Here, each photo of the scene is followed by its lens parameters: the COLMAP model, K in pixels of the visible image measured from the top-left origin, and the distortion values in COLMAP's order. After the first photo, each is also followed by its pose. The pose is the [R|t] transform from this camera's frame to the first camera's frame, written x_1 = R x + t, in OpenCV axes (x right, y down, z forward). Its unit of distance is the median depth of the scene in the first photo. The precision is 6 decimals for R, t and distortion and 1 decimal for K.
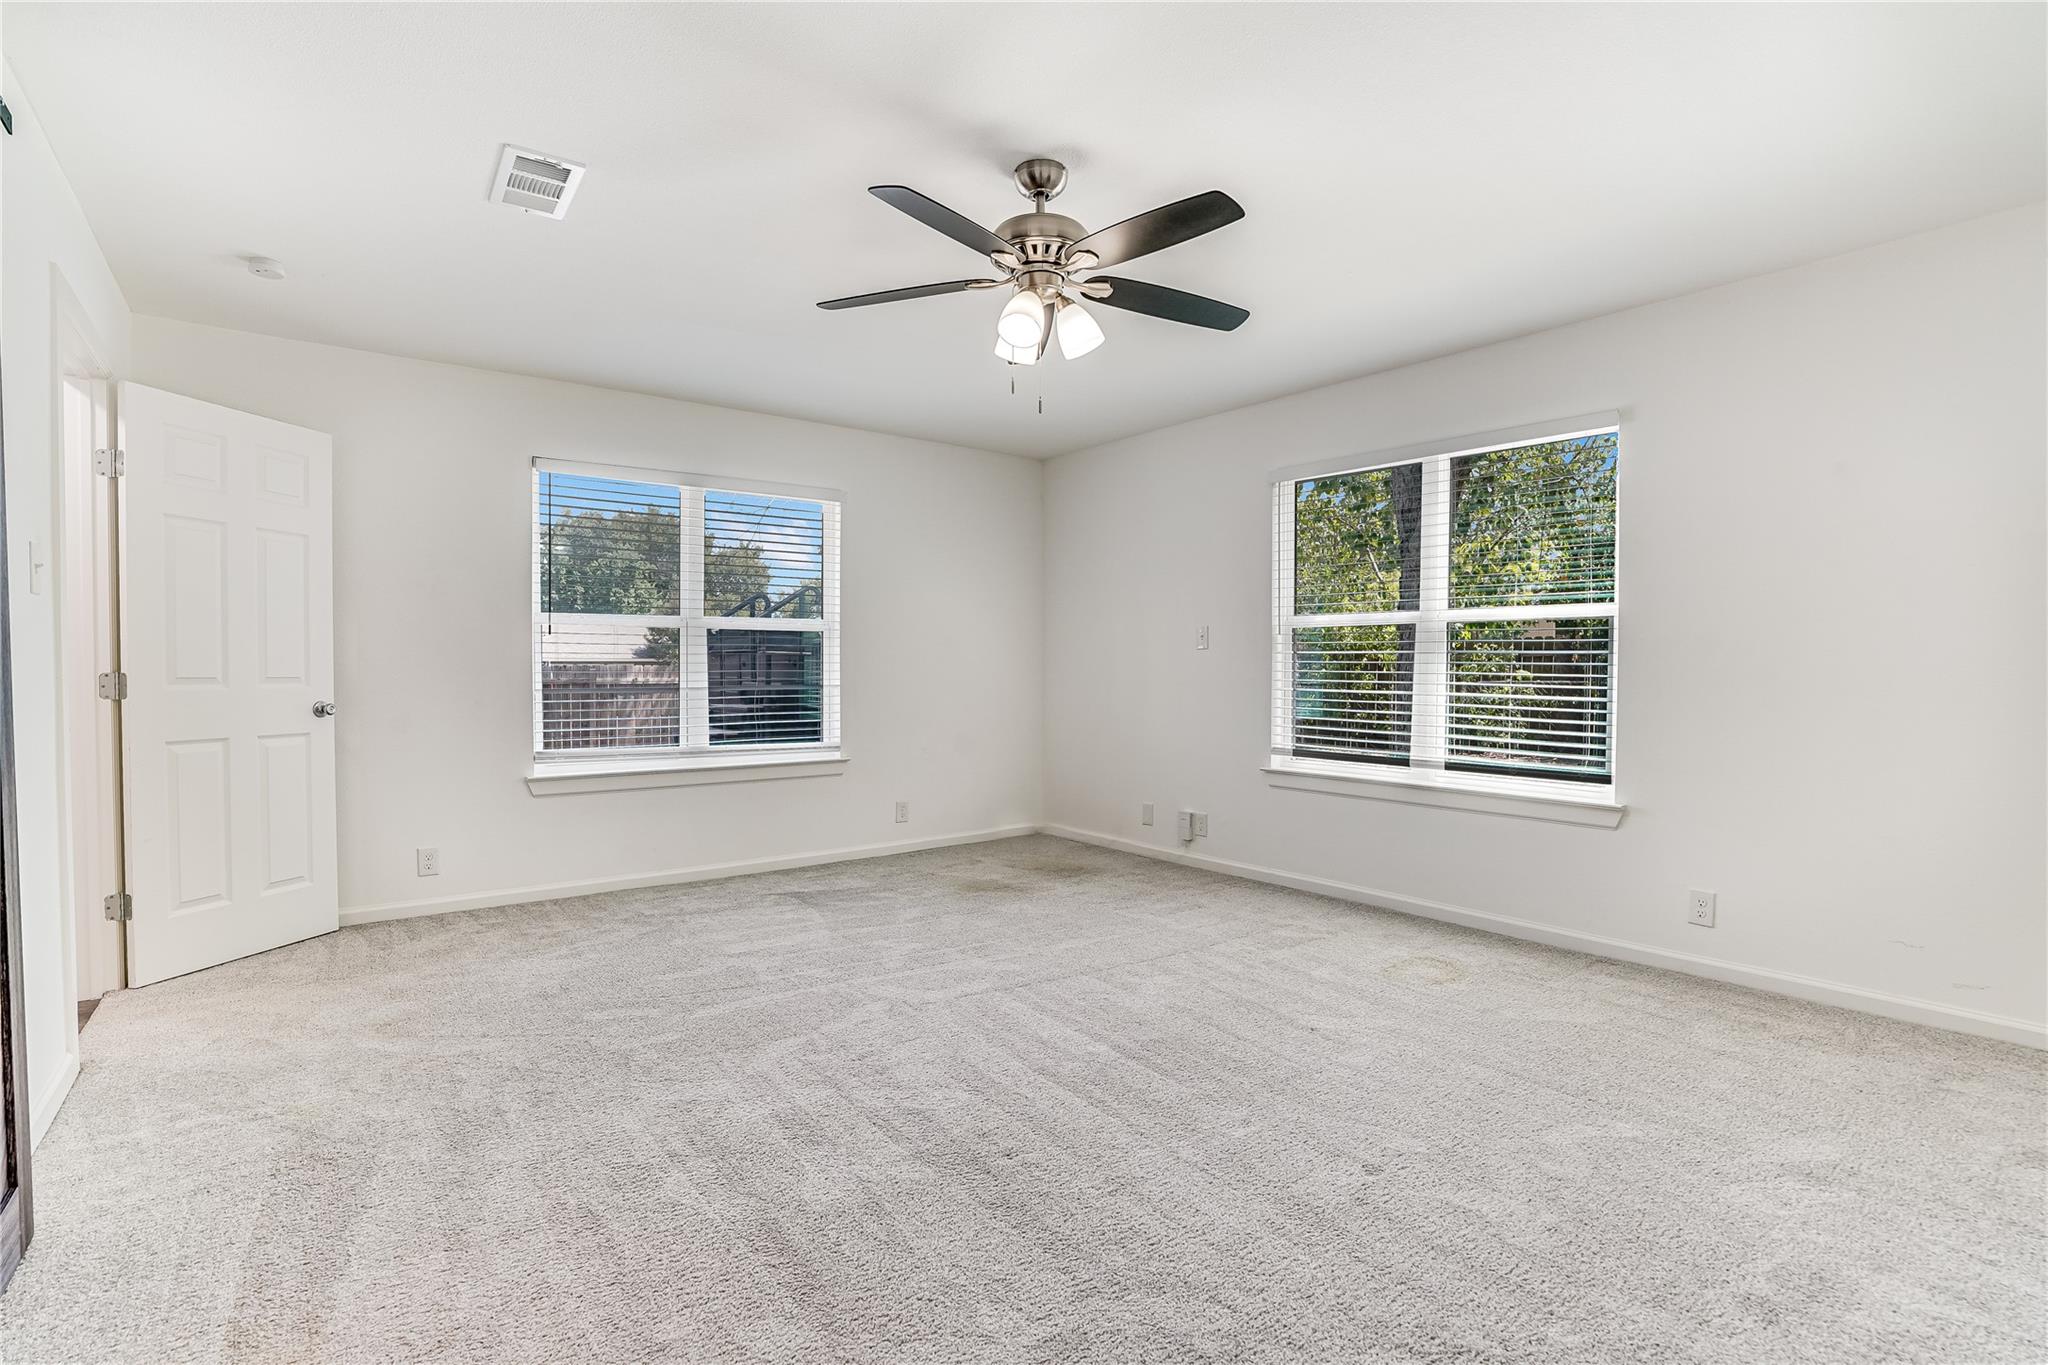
lens RADIAL K [[960.6, 0, 1016.1], [0, 960.6, 687.5], [0, 0, 1]] dist [-0.063336, 0.025797]
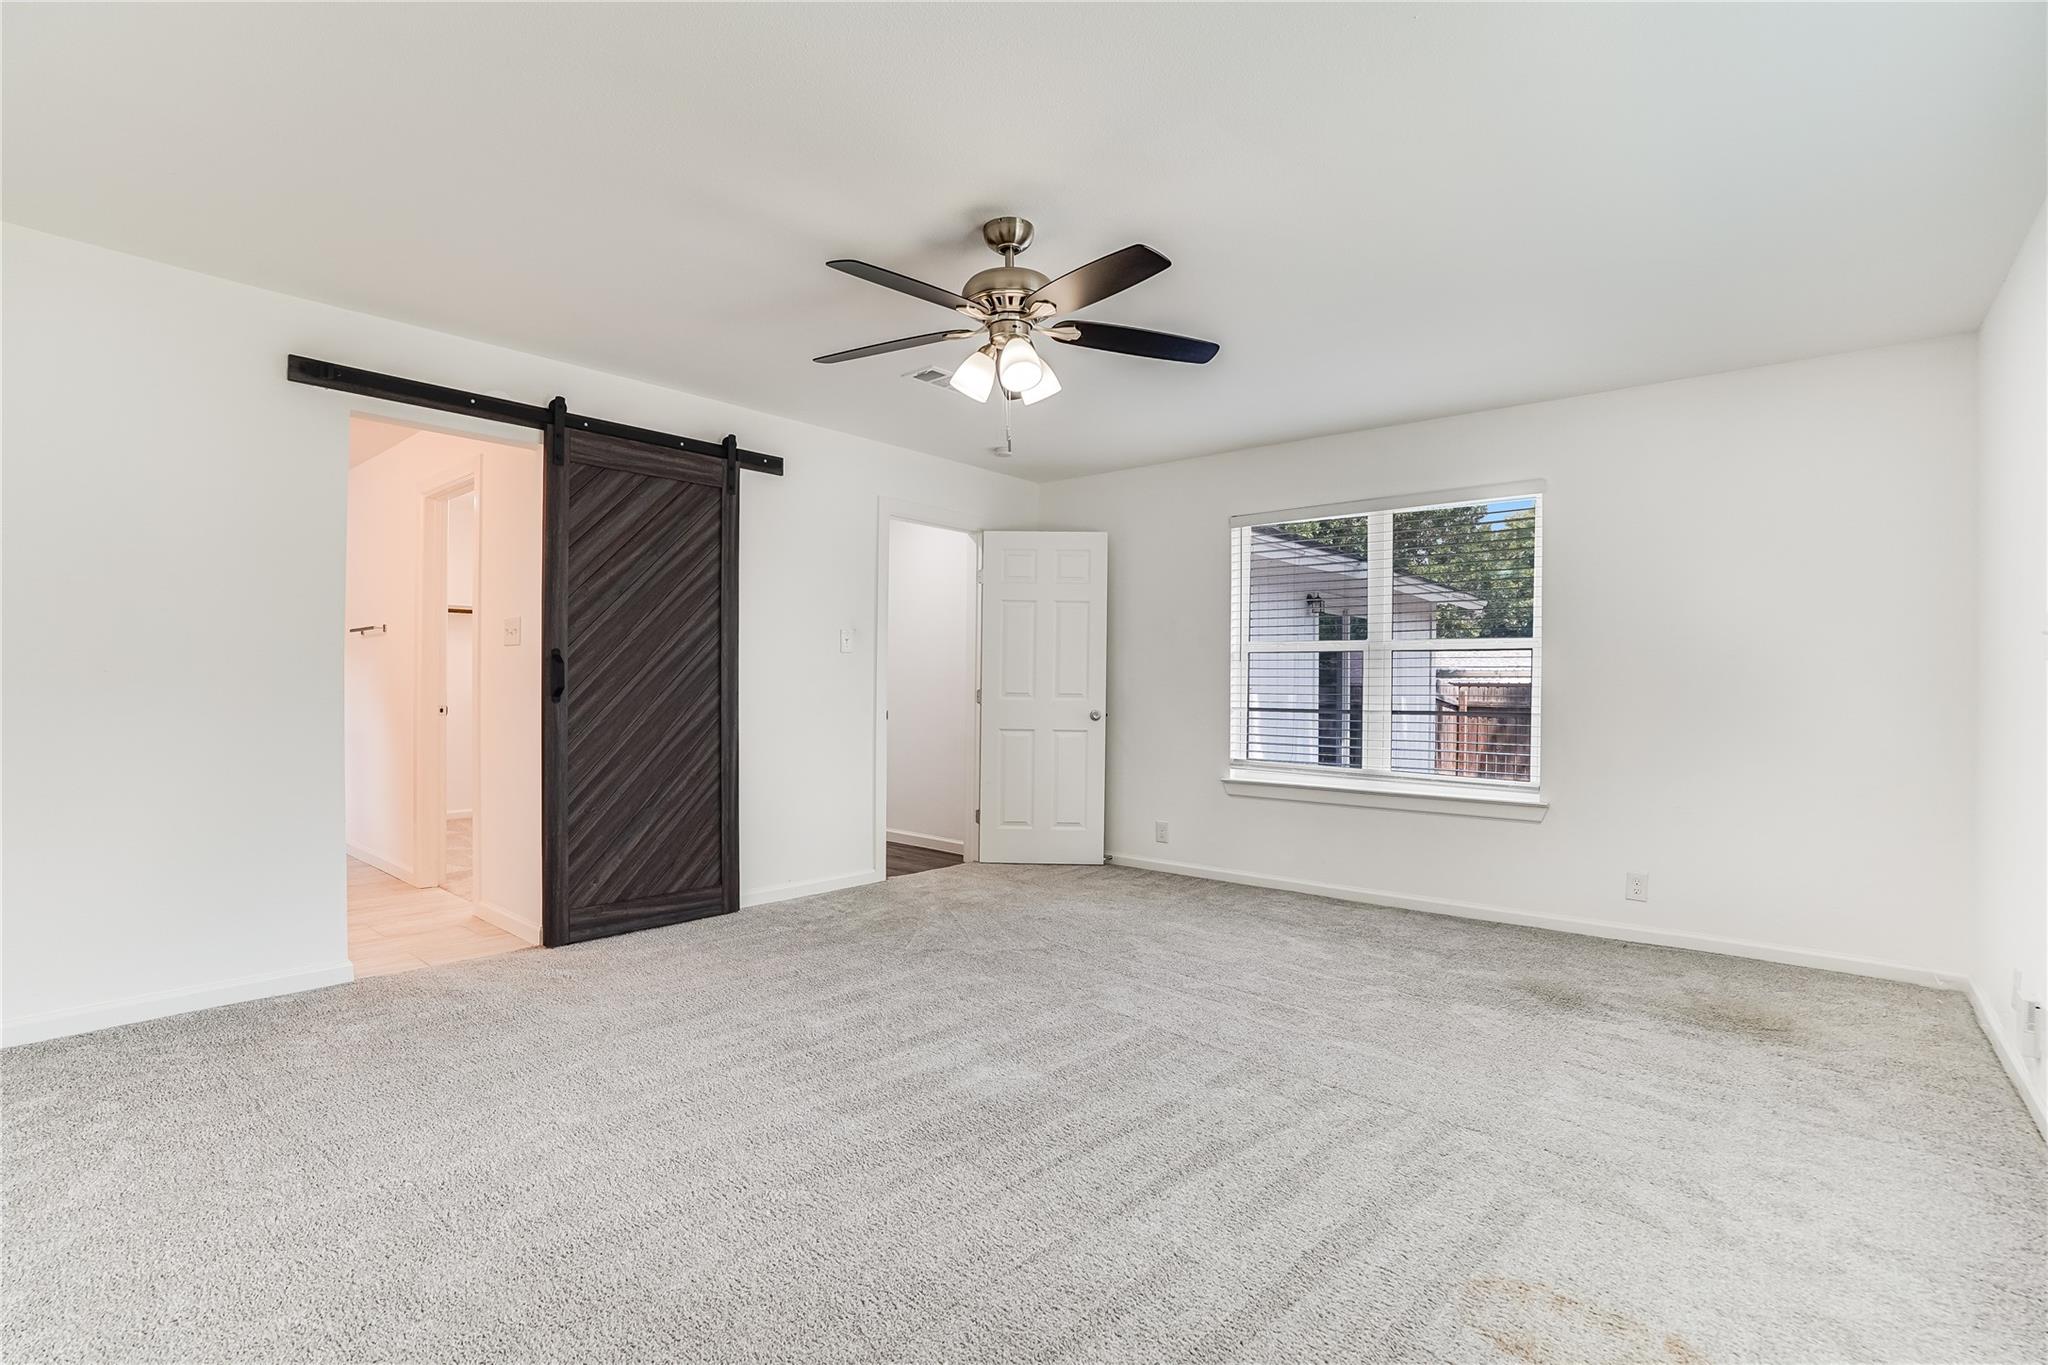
lens RADIAL K [[960.6, 0, 1016.1], [0, 960.6, 687.5], [0, 0, 1]] dist [-0.063336, 0.025797]
pose [[0.202075, 0.003105, -0.979365, 0.756109], [-0.030364, 0.999534, -0.003096, -0.013287], [0.978899, 0.030363, 0.202075, 0.564739]]
